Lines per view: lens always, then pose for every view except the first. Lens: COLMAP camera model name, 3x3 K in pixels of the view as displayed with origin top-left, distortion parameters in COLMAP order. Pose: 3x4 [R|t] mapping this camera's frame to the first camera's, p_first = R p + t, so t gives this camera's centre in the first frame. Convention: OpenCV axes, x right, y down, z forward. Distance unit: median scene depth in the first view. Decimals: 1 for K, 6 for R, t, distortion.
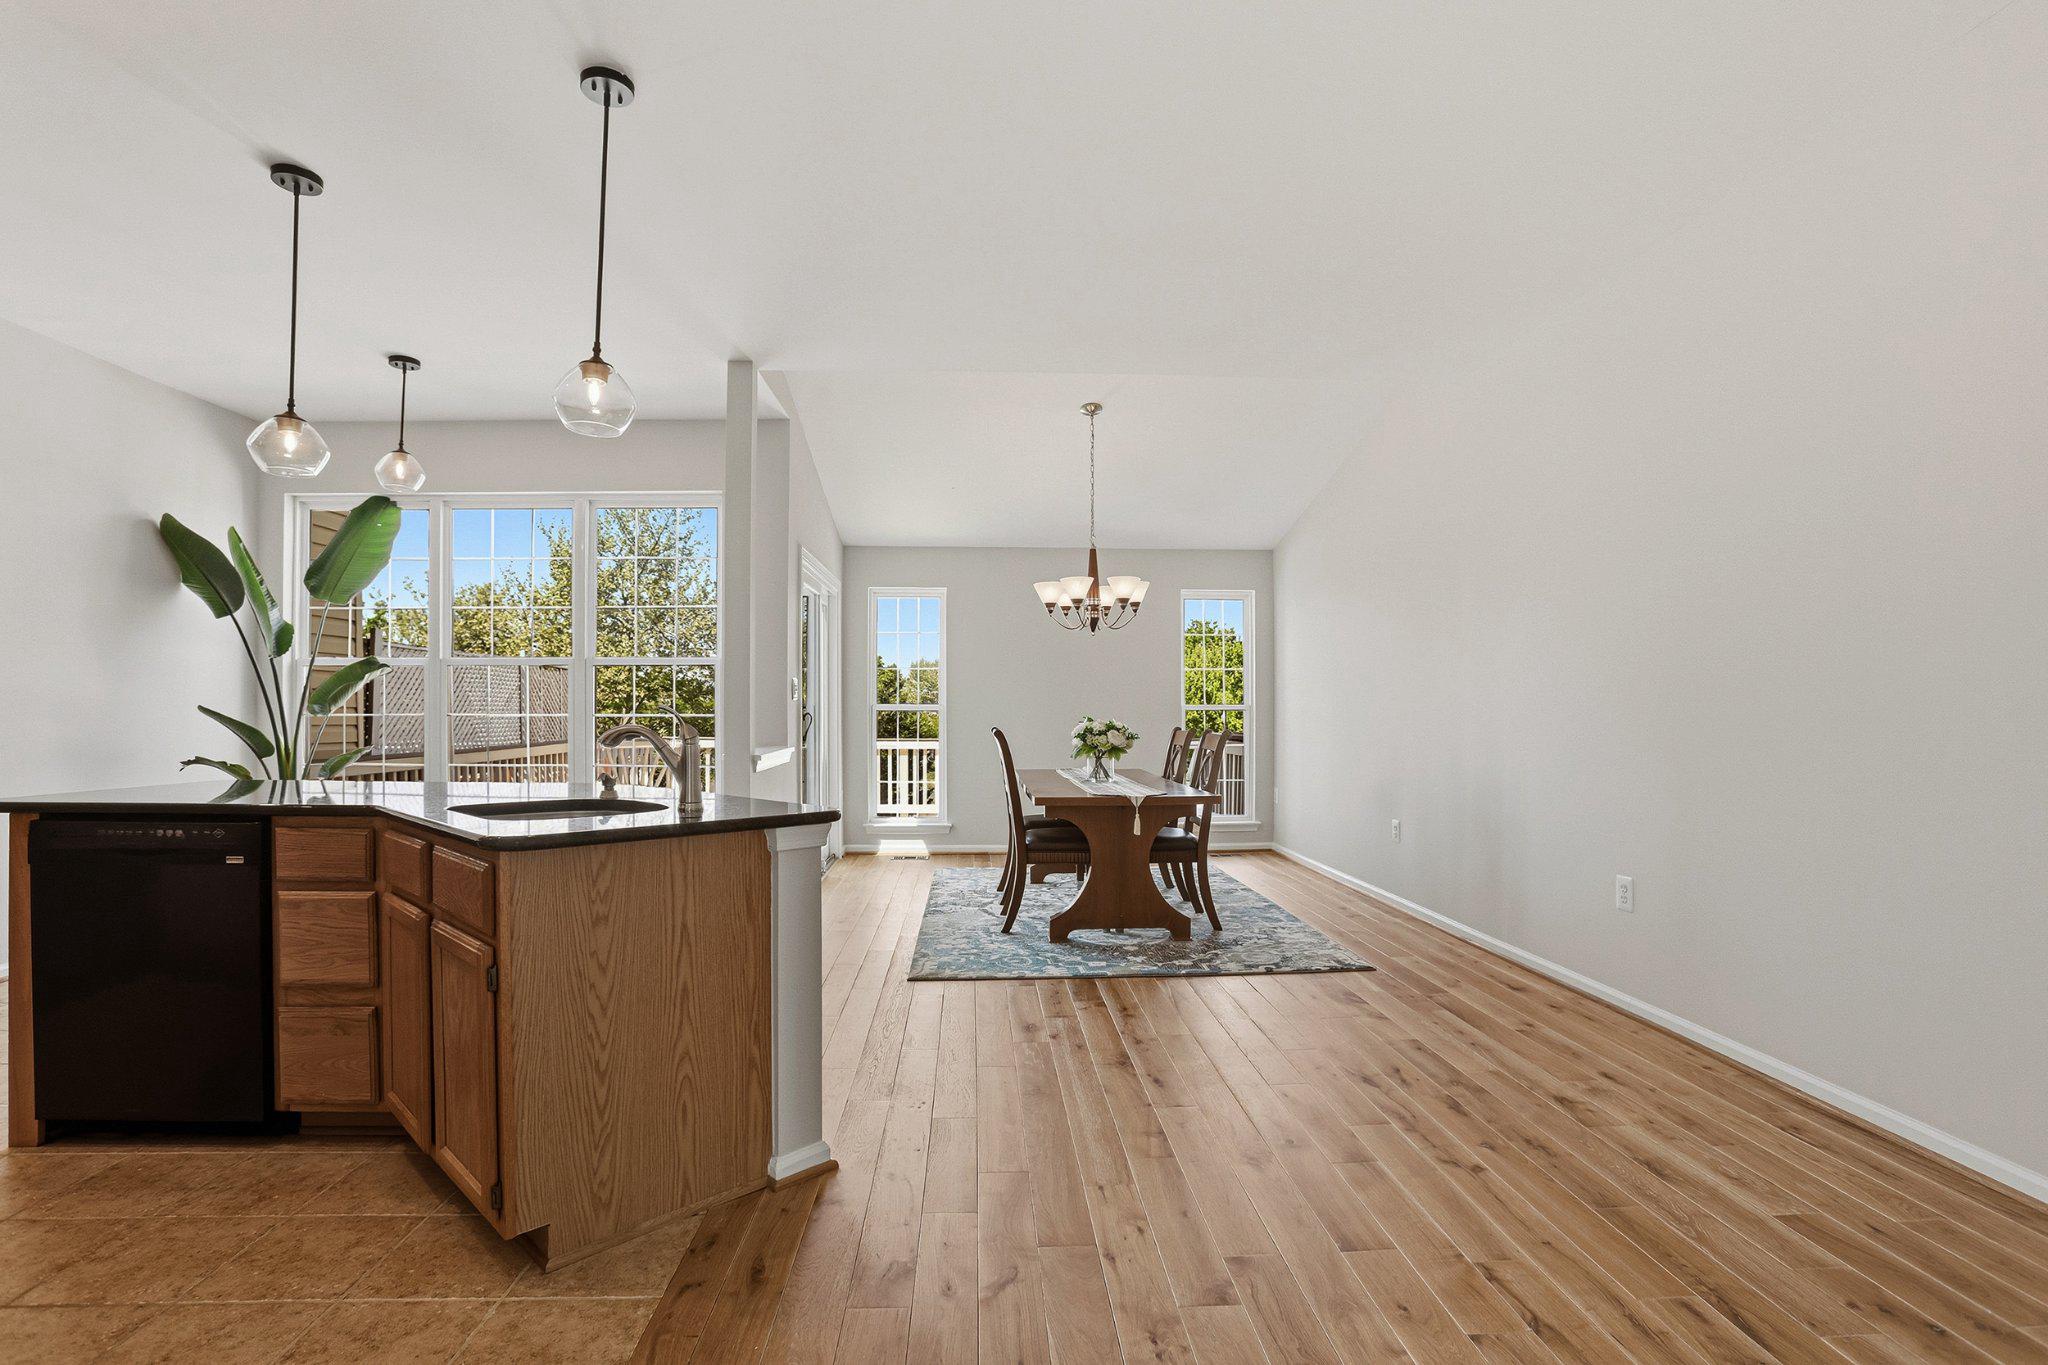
lens RADIAL K [[922.1, 0, 1019.9], [0, 922.1, 708.2], [0, 0, 1]] dist [-0.045215, 0.016689]
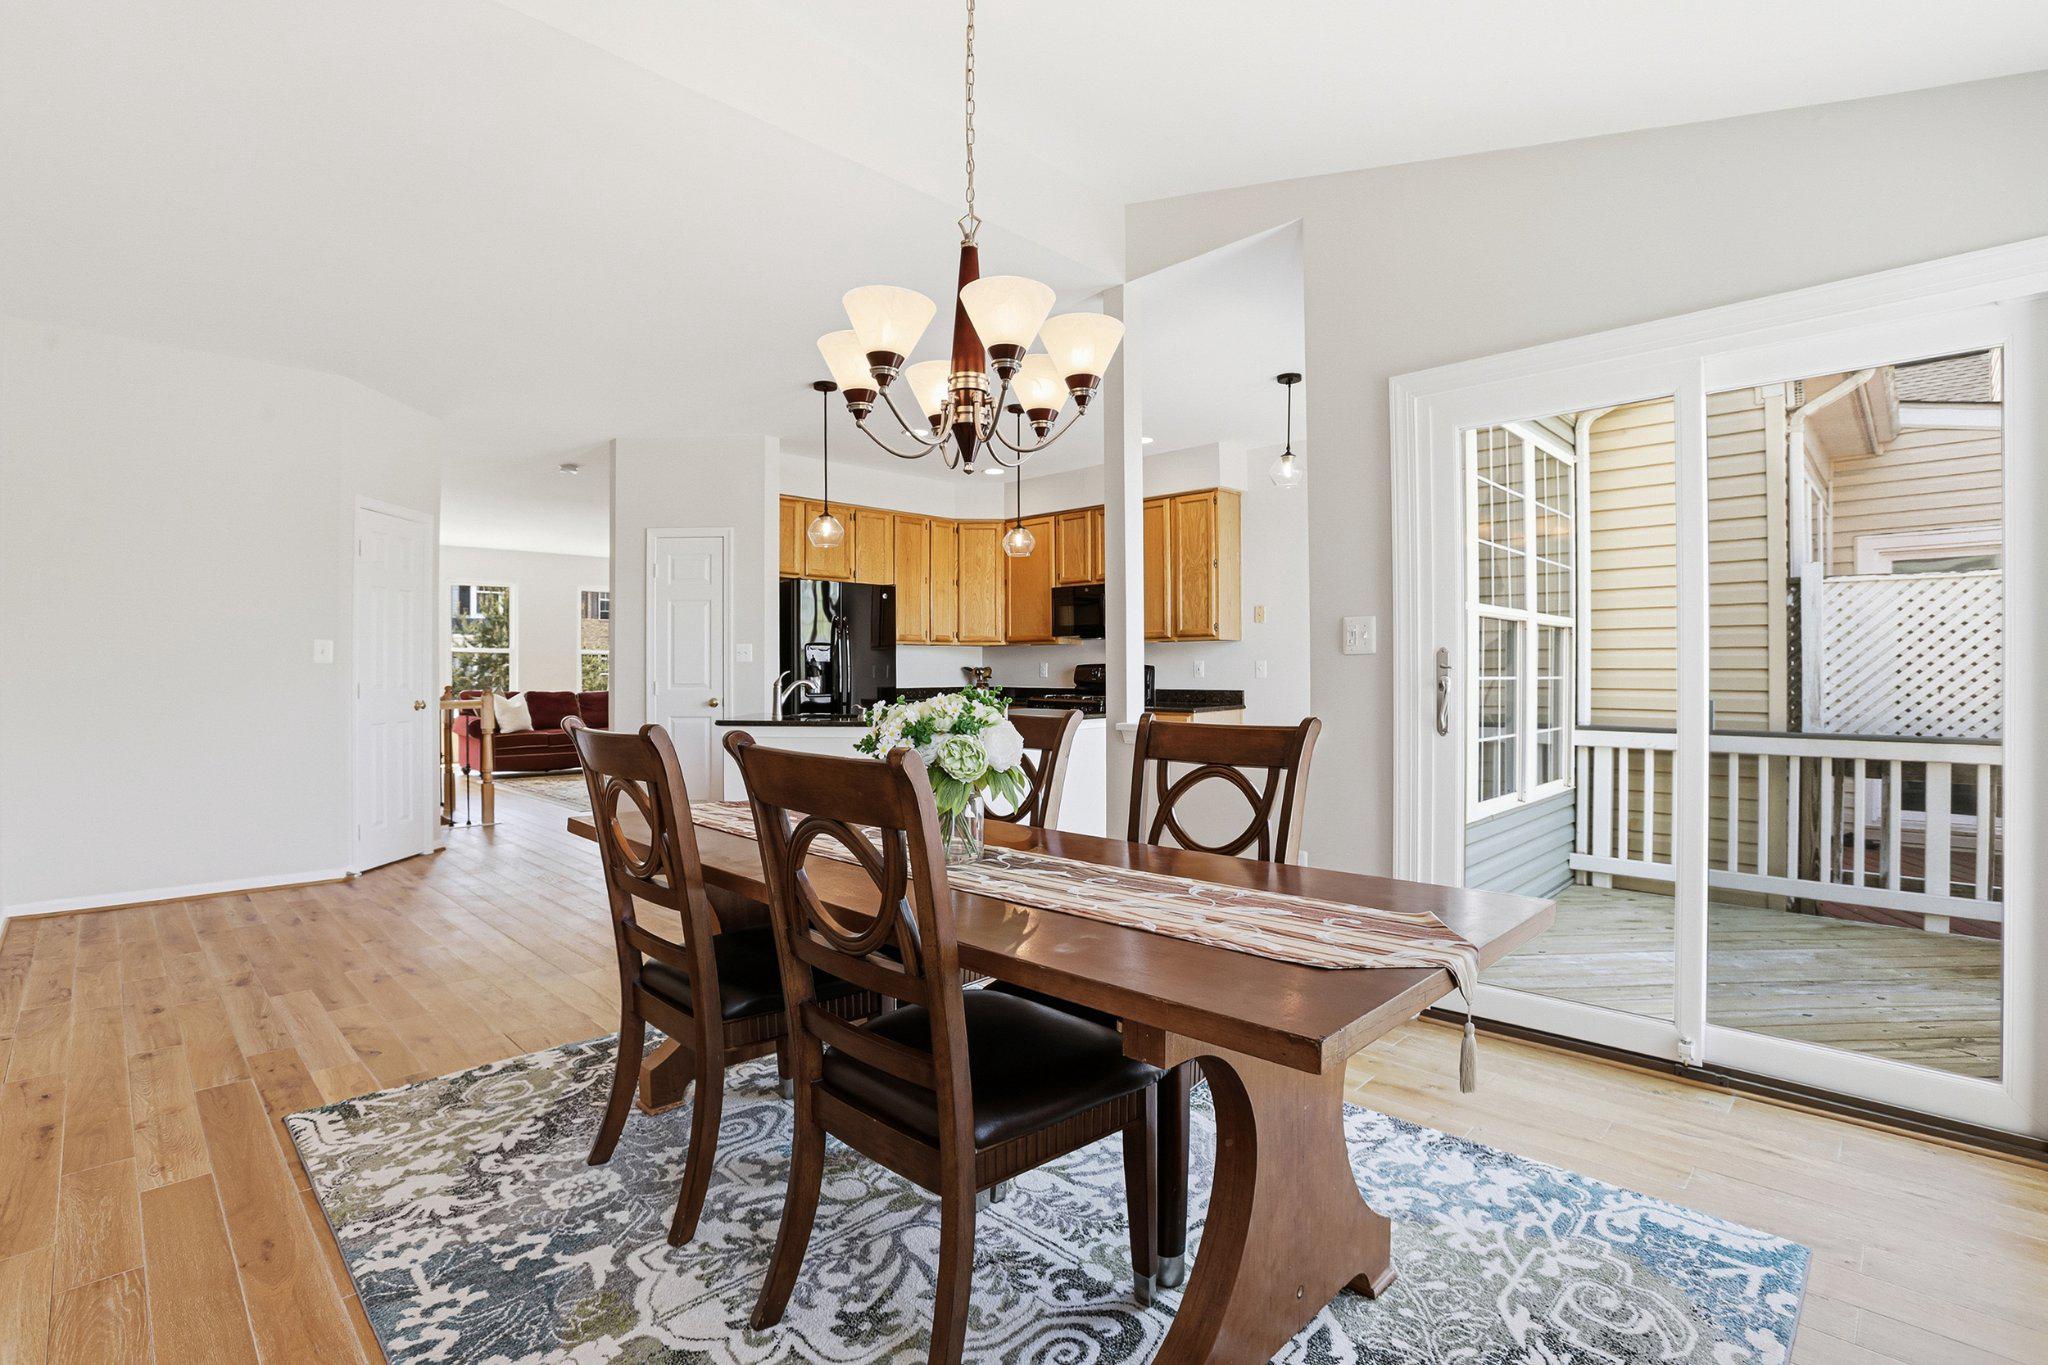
lens RADIAL K [[922.1, 0, 1019.9], [0, 922.1, 708.2], [0, 0, 1]] dist [-0.045215, 0.016689]
pose [[-0.722896, 0.028687, -0.690361, 0.329849], [0.006535, 0.999377, 0.034685, 0.002812], [0.690926, 0.020563, -0.722633, 1.311617]]
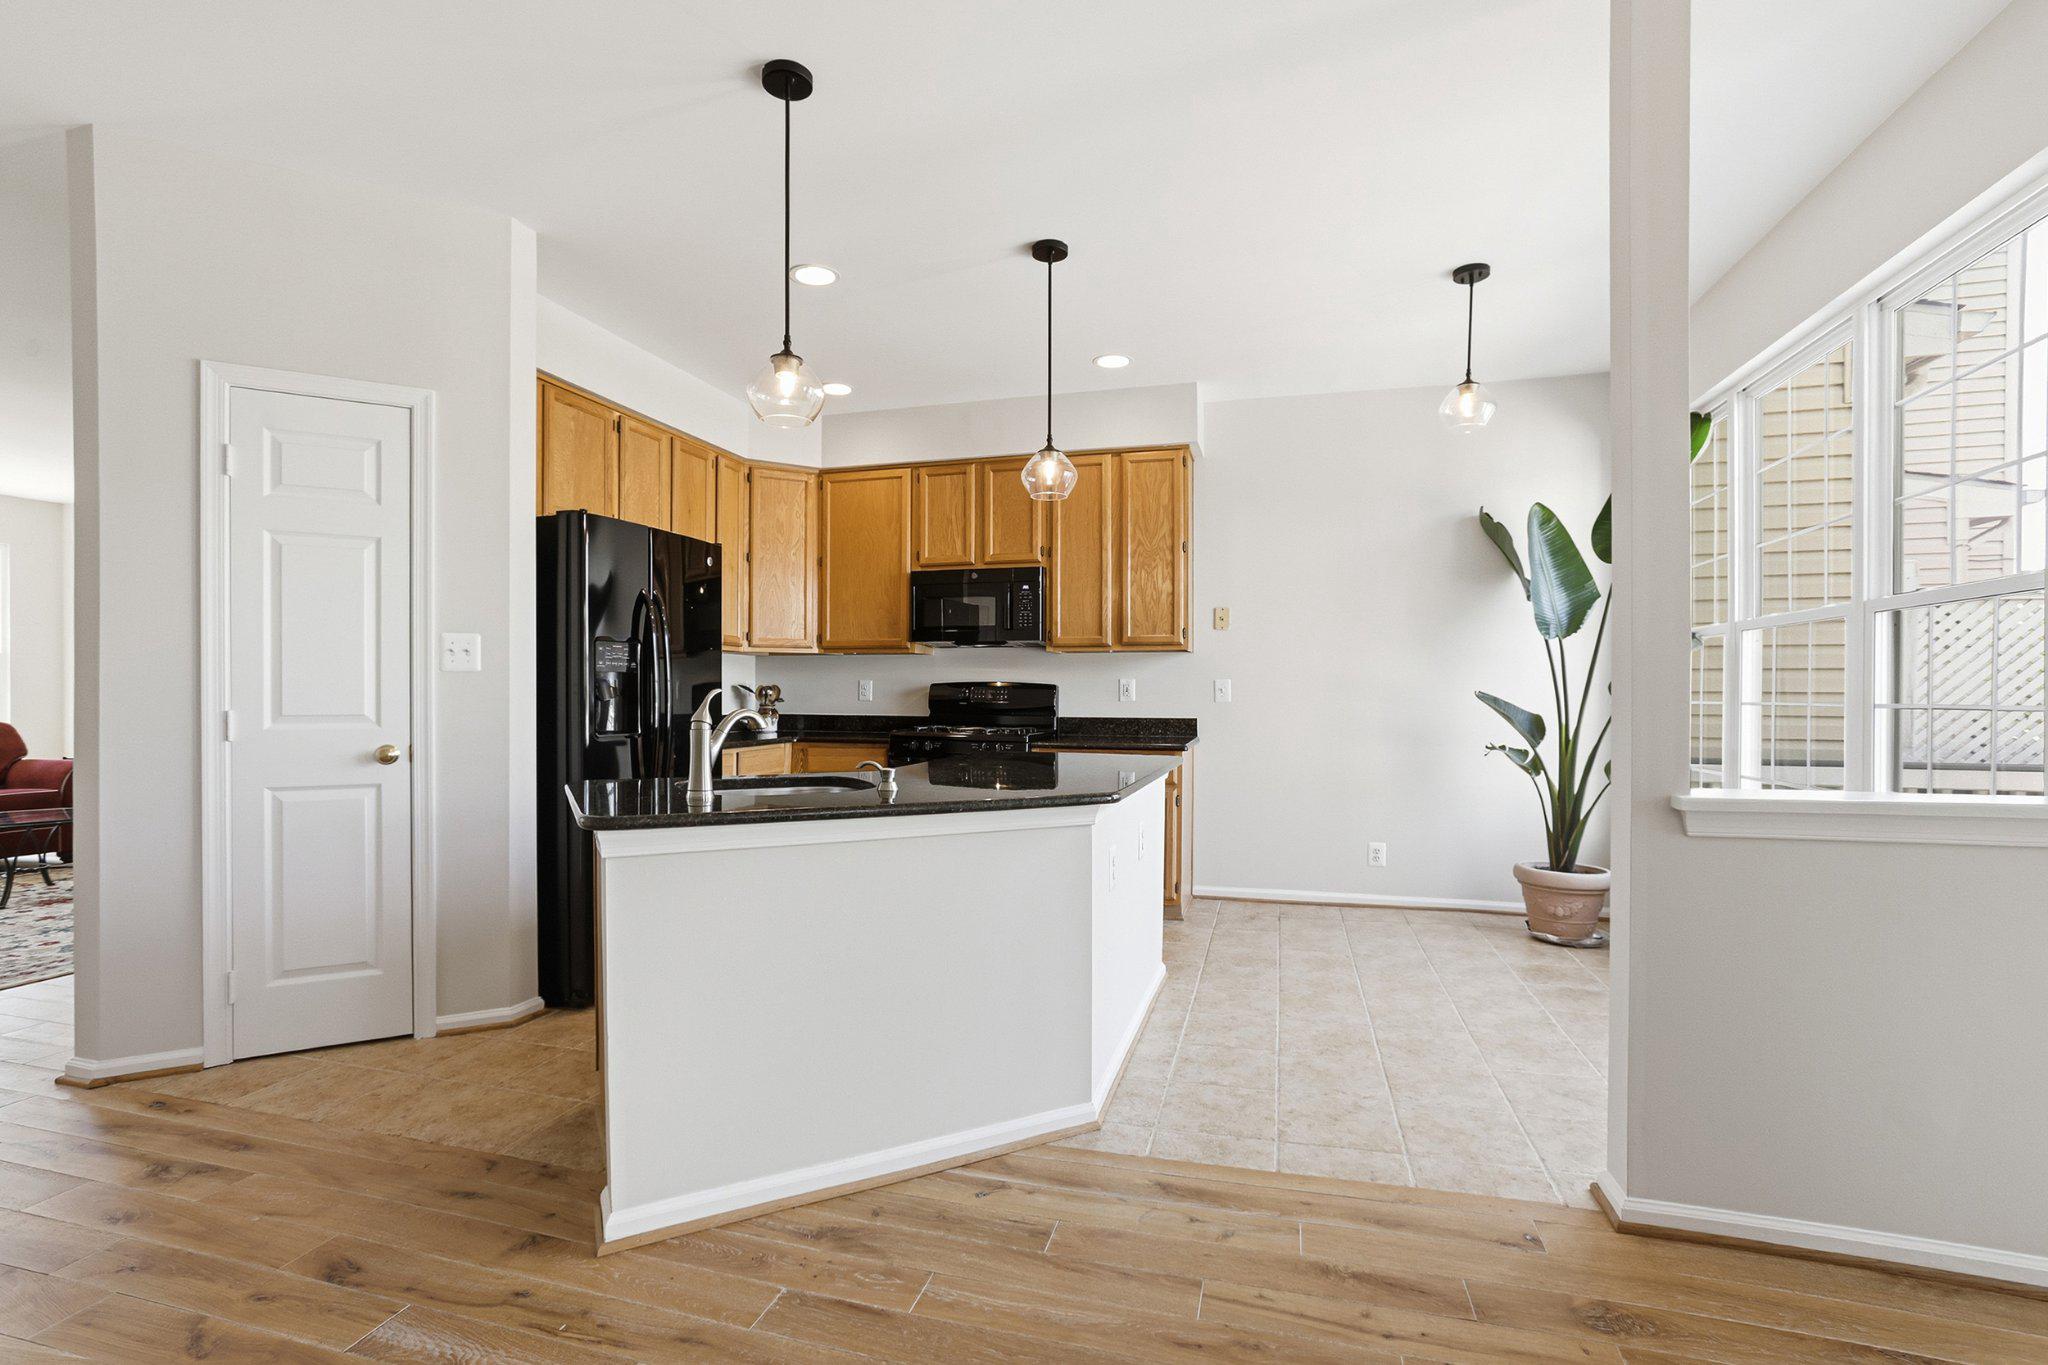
lens RADIAL K [[922.1, 0, 1019.9], [0, 922.1, 708.2], [0, 0, 1]] dist [-0.045215, 0.016689]
pose [[-0.319242, 0.013001, -0.947584, 0.193473], [0.004868, 0.999915, 0.012079, 0.000940], [0.947661, -0.000756, -0.319278, 0.708119]]
